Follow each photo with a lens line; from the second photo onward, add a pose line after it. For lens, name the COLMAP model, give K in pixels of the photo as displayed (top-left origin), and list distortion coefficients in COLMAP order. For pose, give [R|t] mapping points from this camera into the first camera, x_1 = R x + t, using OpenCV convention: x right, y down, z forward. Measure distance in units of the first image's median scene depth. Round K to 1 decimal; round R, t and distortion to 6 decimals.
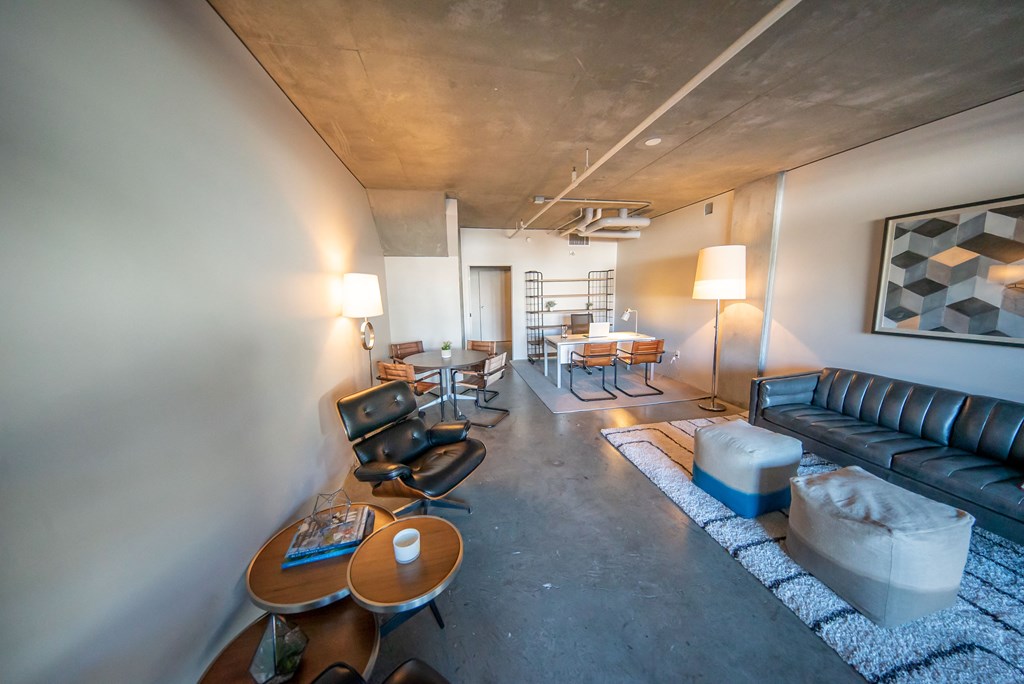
lens RADIAL K [[328.6, 0, 517.3], [0, 328.6, 340.7], [0, 0, 1]] dist [0.008977, -0.005051]
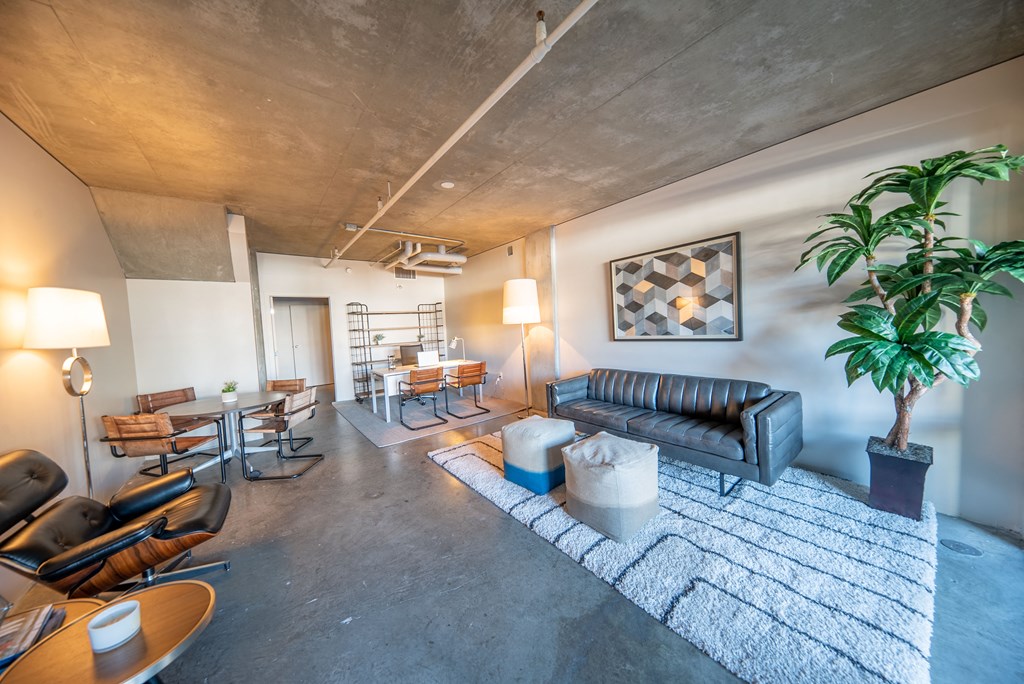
lens RADIAL K [[328.6, 0, 517.3], [0, 328.6, 340.7], [0, 0, 1]] dist [0.008977, -0.005051]
pose [[0.893866, -0.044311, 0.446138, 0.090008], [0.097364, 0.990540, -0.096694, 0.076139], [-0.437633, 0.129869, 0.889725, -0.067080]]
